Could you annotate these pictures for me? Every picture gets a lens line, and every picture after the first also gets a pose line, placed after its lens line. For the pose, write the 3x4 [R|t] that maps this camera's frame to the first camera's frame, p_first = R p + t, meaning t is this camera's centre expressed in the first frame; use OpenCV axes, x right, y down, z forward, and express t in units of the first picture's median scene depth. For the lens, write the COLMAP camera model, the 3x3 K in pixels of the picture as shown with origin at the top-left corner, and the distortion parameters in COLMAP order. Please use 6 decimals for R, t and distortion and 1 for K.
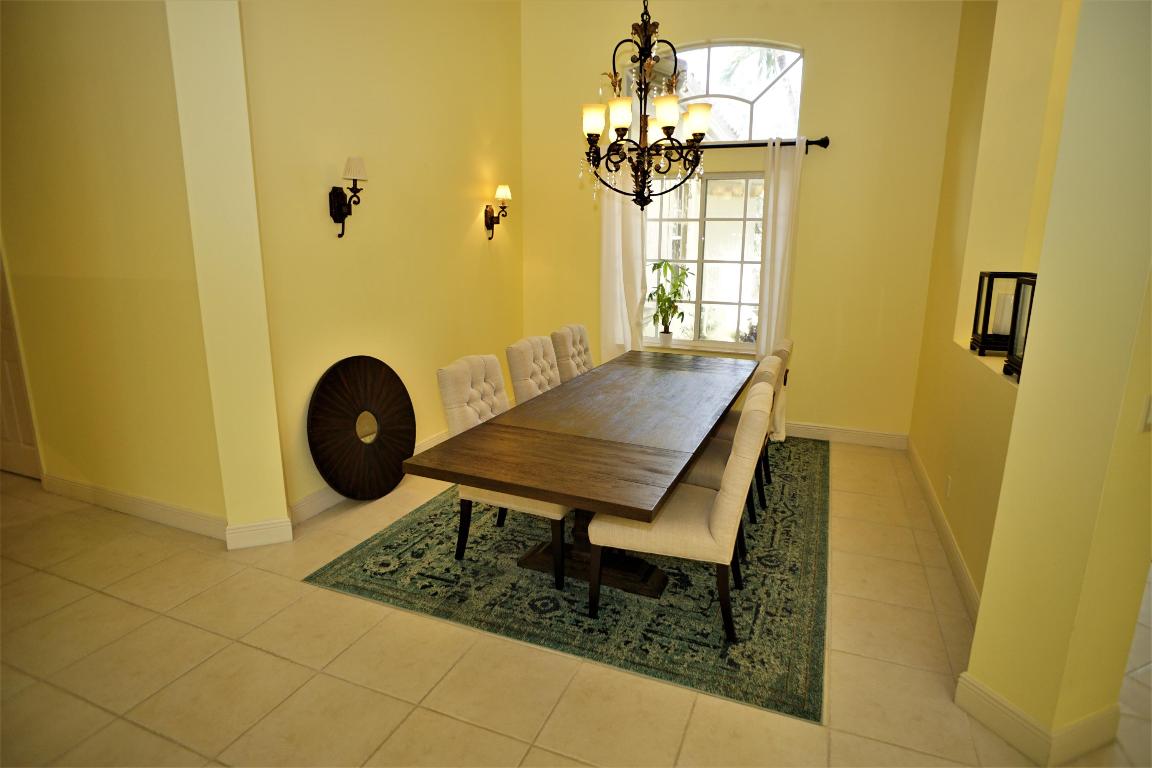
lens RADIAL K [[609.7, 0, 579.3], [0, 609.7, 377.0], [0, 0, 1]] dist [-0.034106, 0.011610]
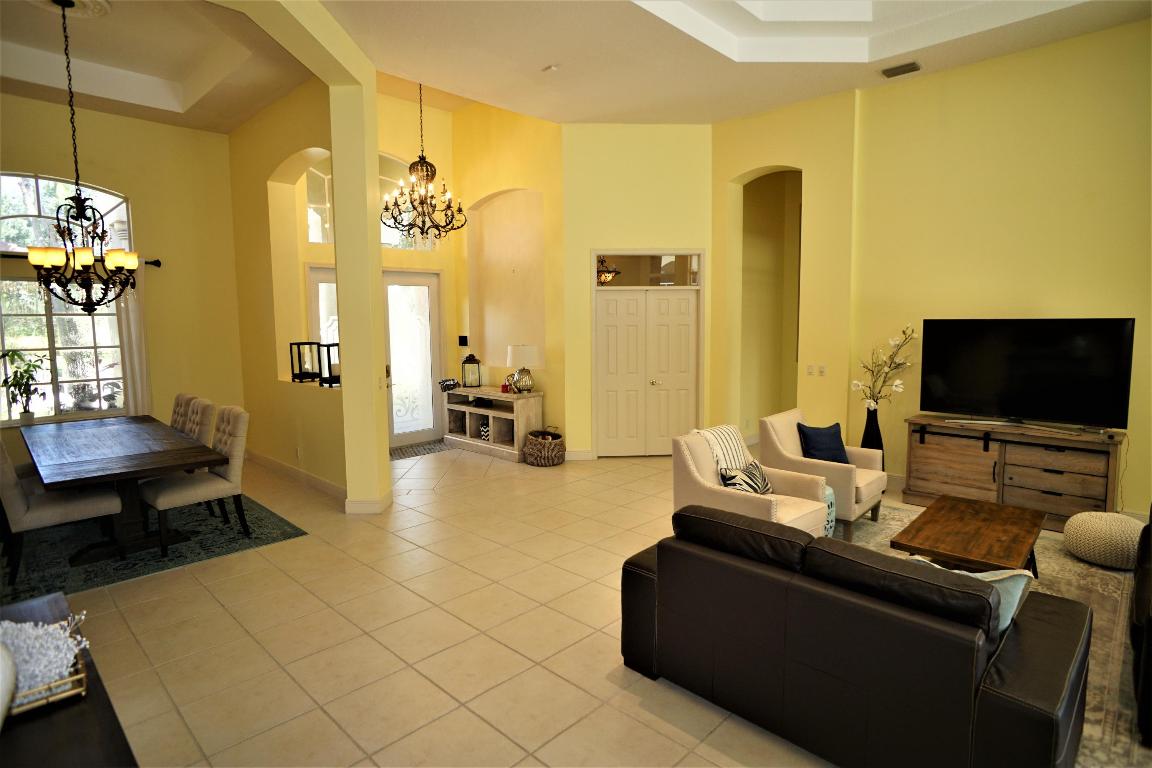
lens RADIAL K [[609.7, 0, 579.3], [0, 609.7, 377.0], [0, 0, 1]] dist [-0.034106, 0.011610]
pose [[0.362968, -0.098677, 0.926562, -0.956656], [0.214946, 0.976425, 0.019785, 0.116203], [-0.906671, 0.191980, 0.375621, -0.680635]]
